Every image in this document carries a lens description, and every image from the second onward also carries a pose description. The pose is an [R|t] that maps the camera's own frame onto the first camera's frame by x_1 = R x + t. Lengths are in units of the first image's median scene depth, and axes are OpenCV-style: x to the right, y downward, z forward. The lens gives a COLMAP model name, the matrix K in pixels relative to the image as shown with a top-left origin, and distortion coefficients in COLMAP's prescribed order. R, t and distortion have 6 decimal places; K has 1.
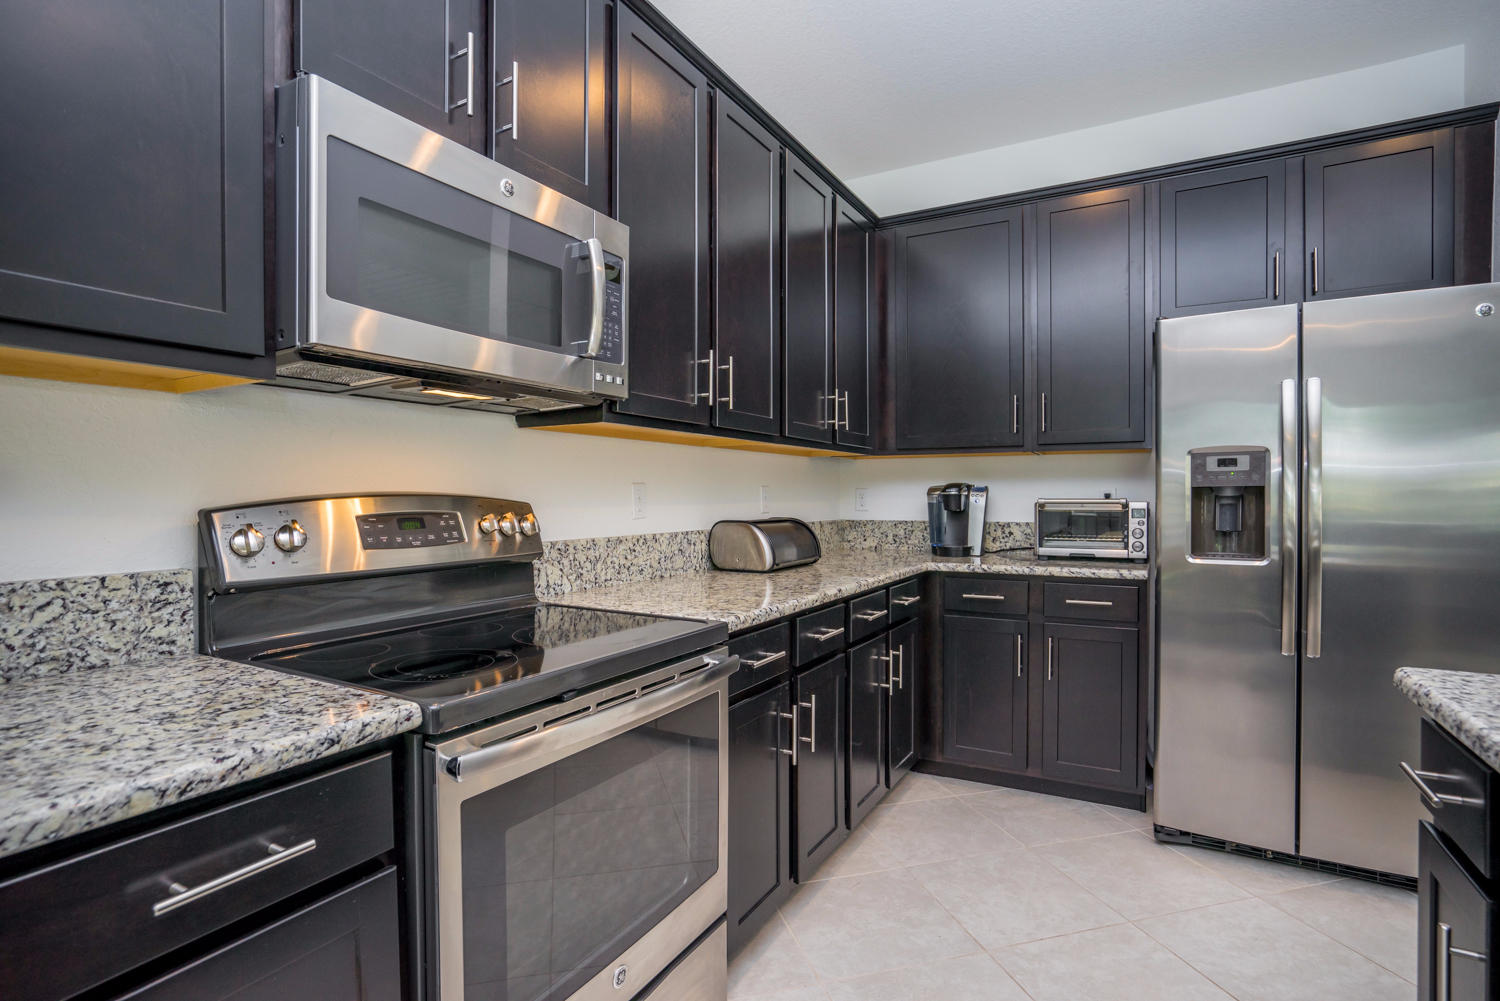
lens RADIAL K [[767.0, 0, 754.2], [0, 767.0, 501.2], [0, 0, 1]] dist [-0.005299, -0.000230]
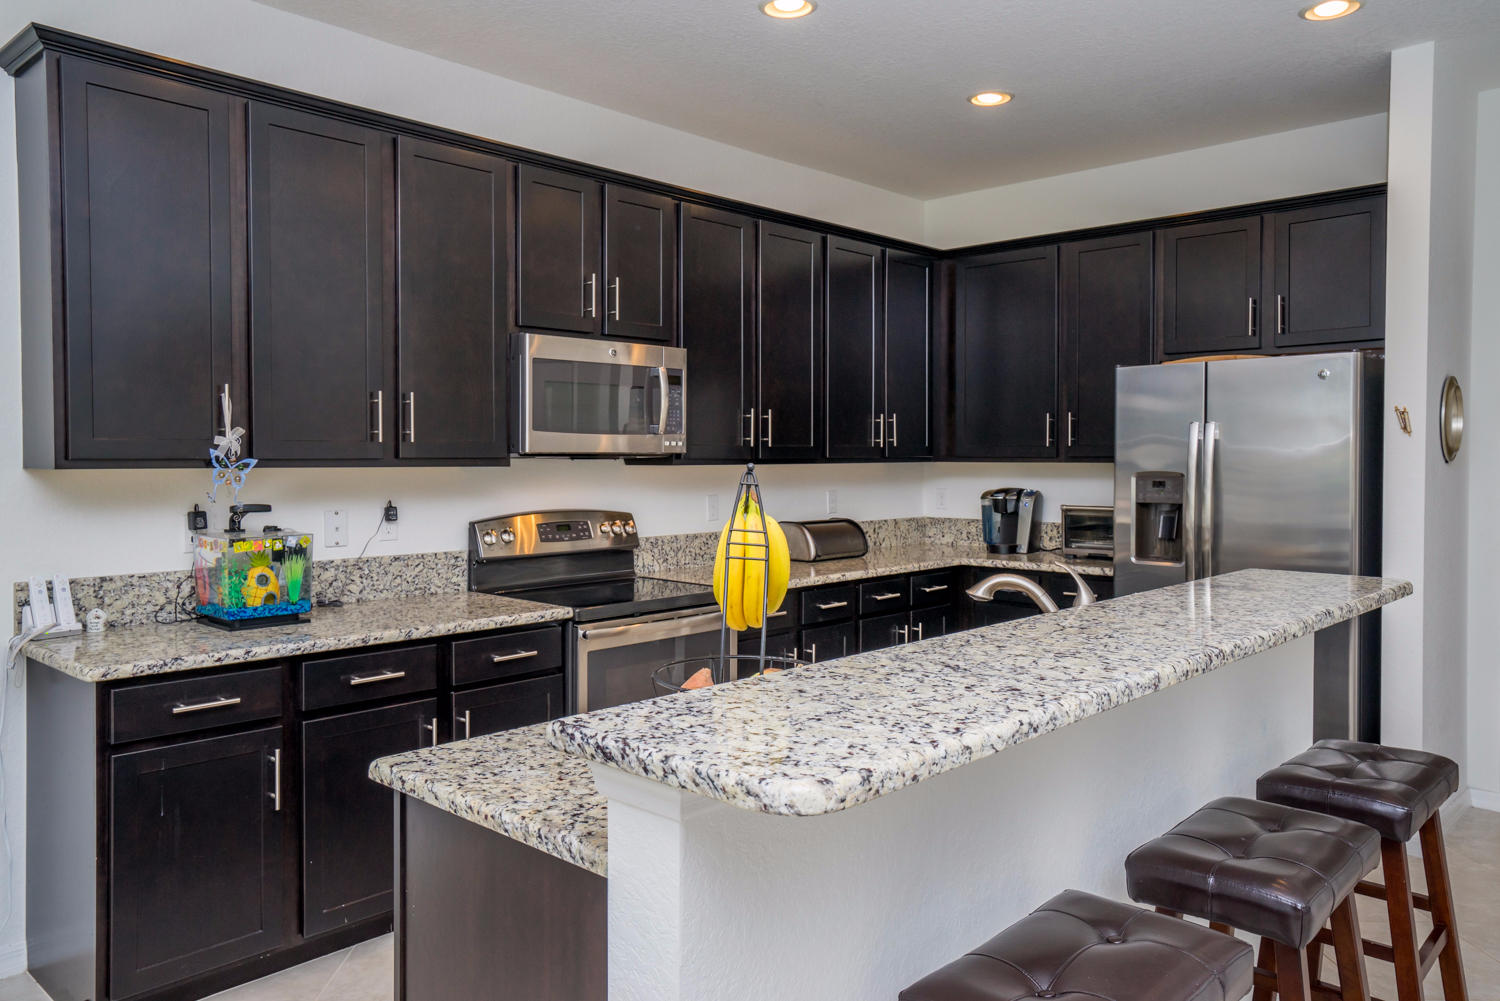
lens RADIAL K [[1106.1, 0, 750.0], [0, 1106.1, 500.5], [0, 0, 1]] dist [0.004209, 0.000559]
pose [[0.973806, 0.013069, -0.227003, 0.475647], [-0.005618, 0.999425, 0.033438, -0.104115], [0.227309, -0.031287, 0.973320, -1.196344]]
